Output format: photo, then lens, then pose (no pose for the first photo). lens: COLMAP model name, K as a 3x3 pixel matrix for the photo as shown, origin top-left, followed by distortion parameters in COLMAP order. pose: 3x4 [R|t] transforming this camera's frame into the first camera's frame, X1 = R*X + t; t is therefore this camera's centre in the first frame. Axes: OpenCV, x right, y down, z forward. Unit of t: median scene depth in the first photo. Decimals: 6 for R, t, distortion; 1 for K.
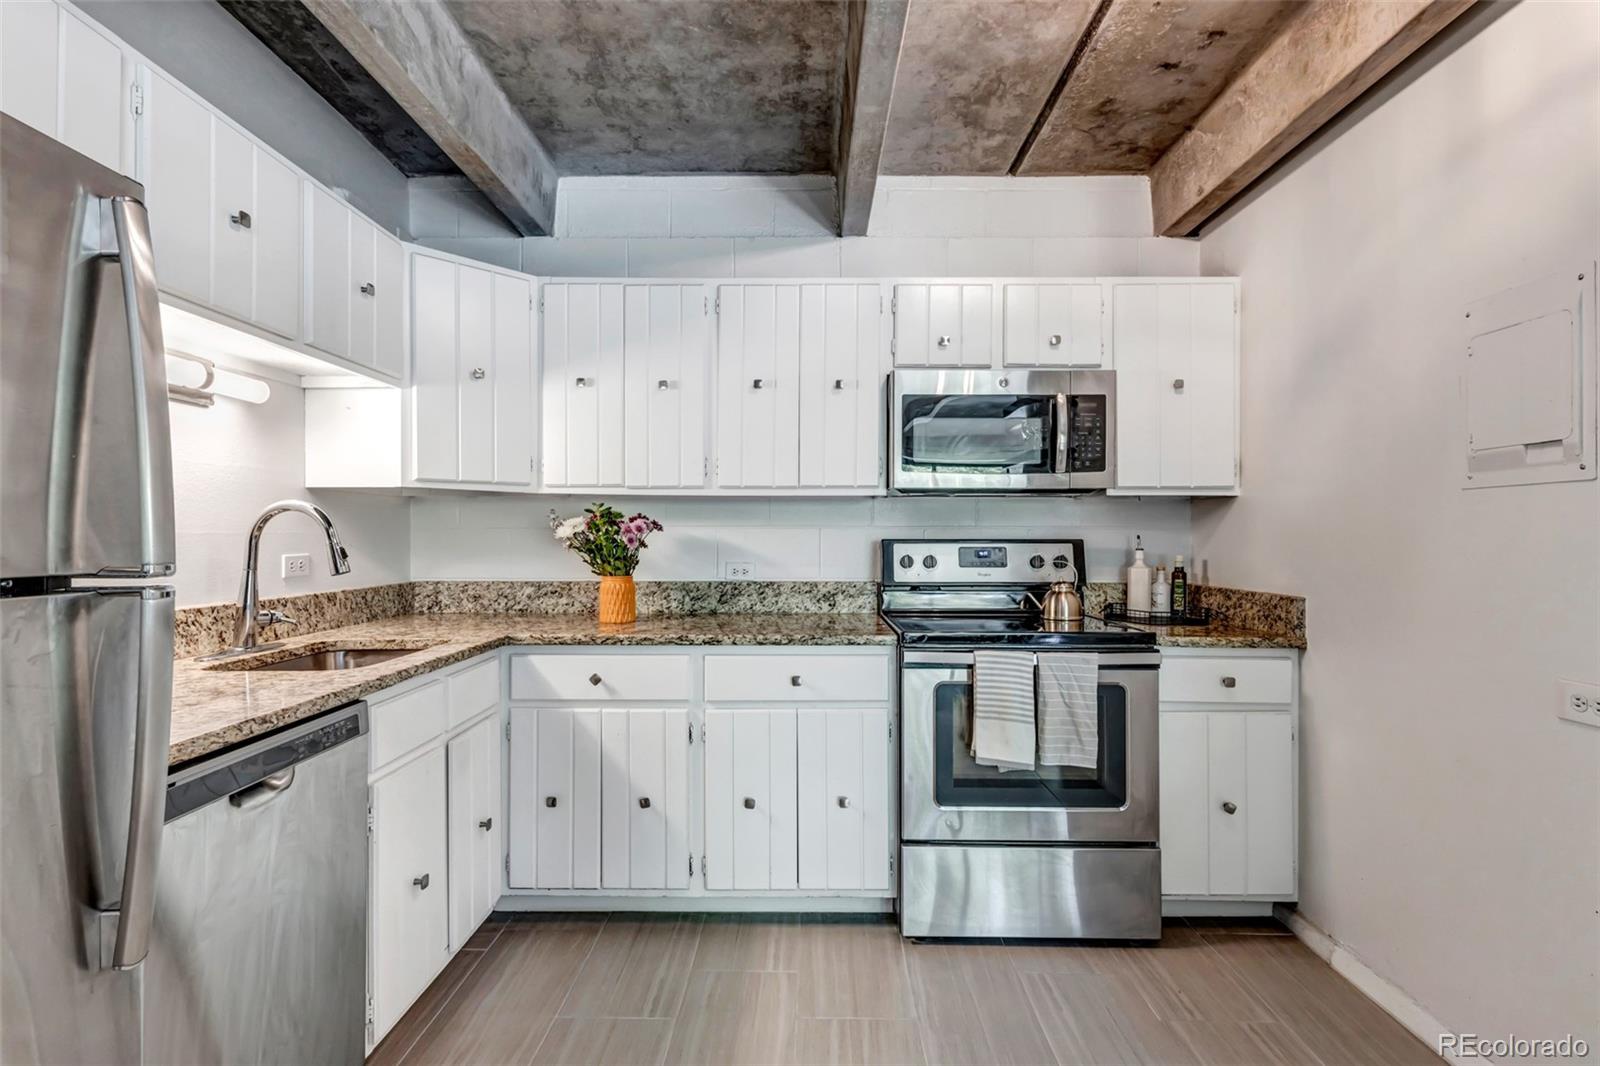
lens RADIAL K [[736.2, 0, 795.3], [0, 736.2, 538.2], [0, 0, 1]] dist [0.013923, -0.000104]
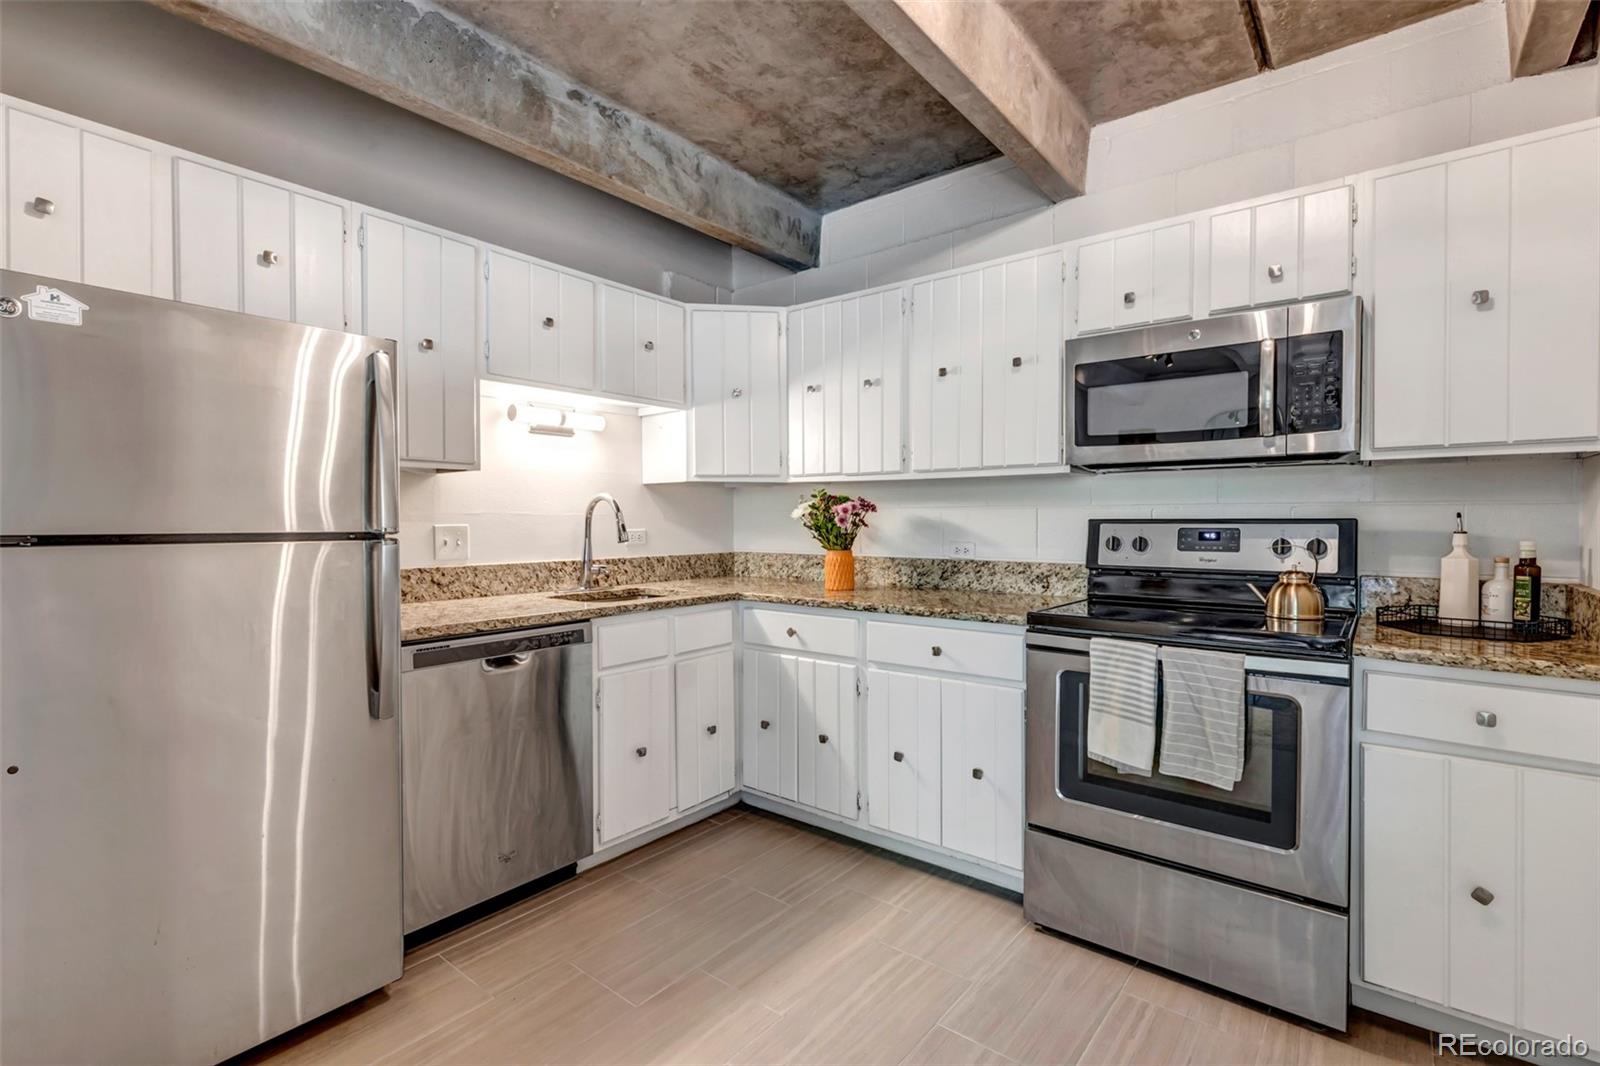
lens RADIAL K [[736.2, 0, 795.3], [0, 736.2, 538.2], [0, 0, 1]] dist [0.013923, -0.000104]
pose [[0.787090, 0.013847, -0.616682, 0.465421], [-0.000725, 0.999768, 0.021522, 0.006744], [0.616838, -0.016493, 0.786918, 0.034376]]
